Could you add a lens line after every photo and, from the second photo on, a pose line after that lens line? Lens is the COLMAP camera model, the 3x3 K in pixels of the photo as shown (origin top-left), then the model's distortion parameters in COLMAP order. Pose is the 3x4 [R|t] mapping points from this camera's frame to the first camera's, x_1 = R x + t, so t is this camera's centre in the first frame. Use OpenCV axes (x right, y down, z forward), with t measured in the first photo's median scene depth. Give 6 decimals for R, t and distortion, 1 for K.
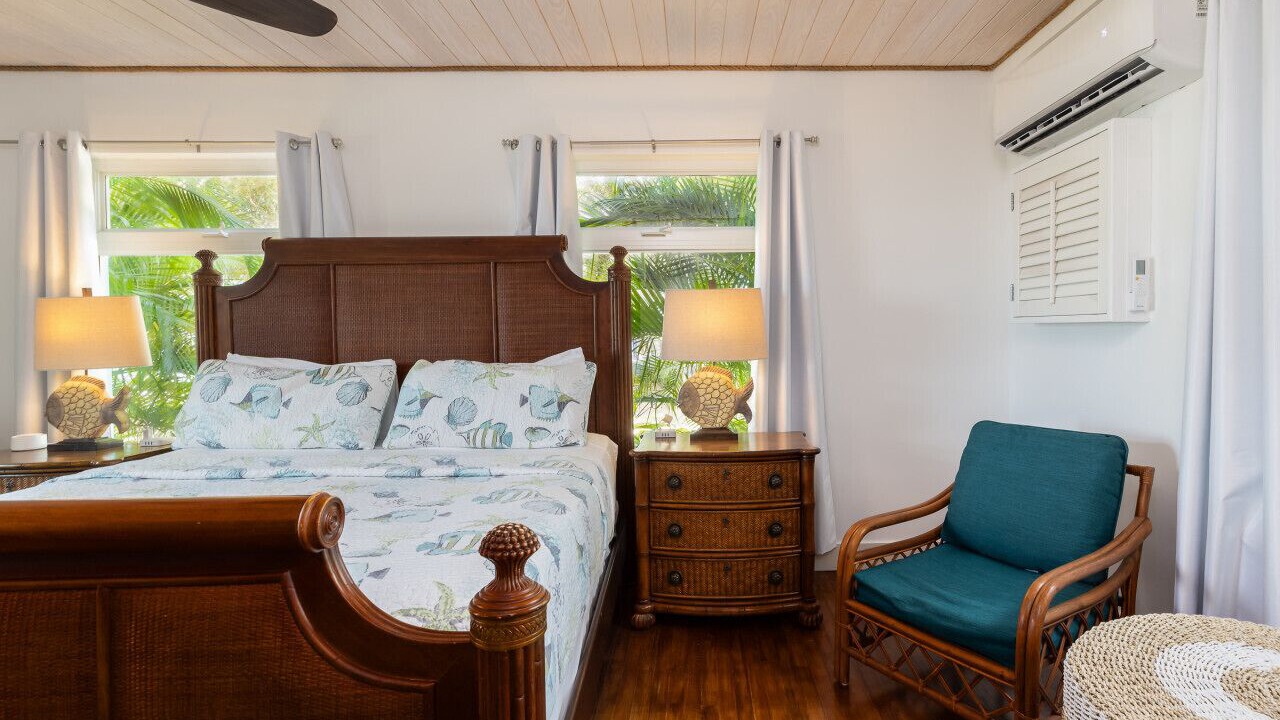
lens RADIAL K [[614.2, 0, 640.0], [0, 614.2, 331.1], [0, 0, 1]] dist [0.003464, 0.000411]
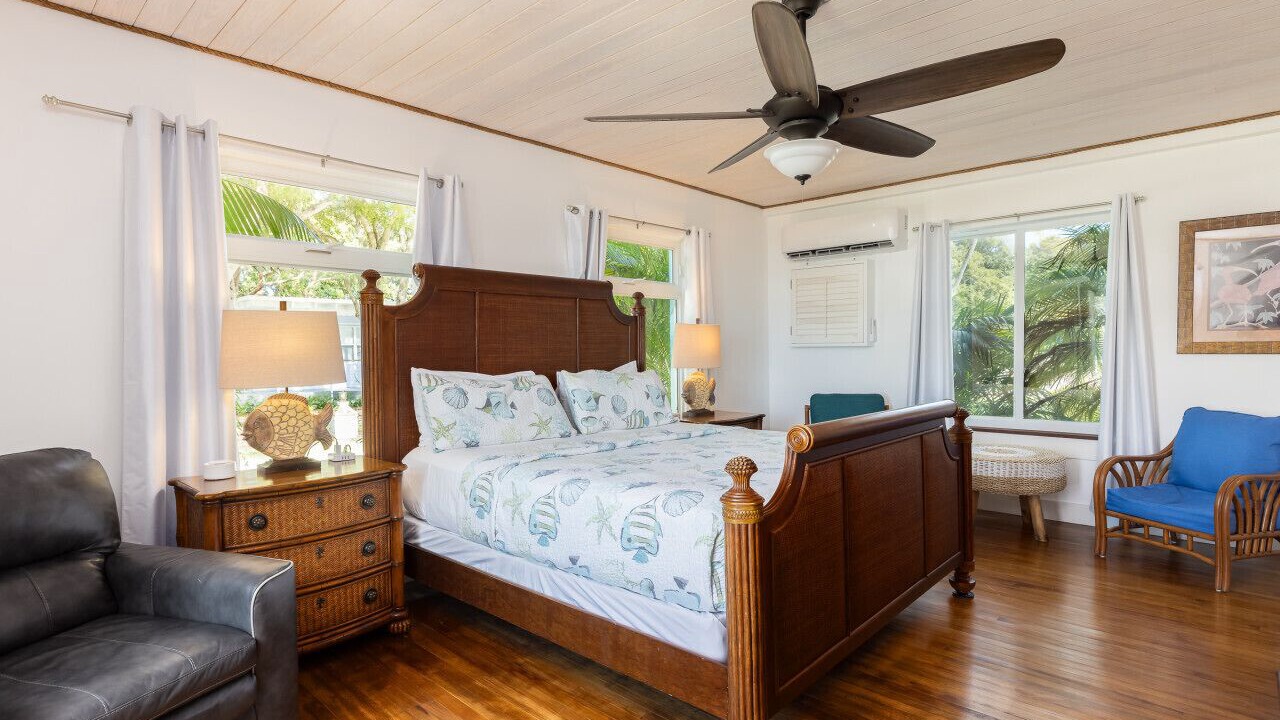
lens RADIAL K [[571.8, 0, 639.8], [0, 571.8, 350.9], [0, 0, 1]] dist [0.001240, 0.000261]
pose [[0.744214, 0.003734, 0.667931, -0.984185], [0.000971, 0.999977, -0.006671, 0.012100], [-0.667941, 0.005613, 0.744193, -0.024077]]
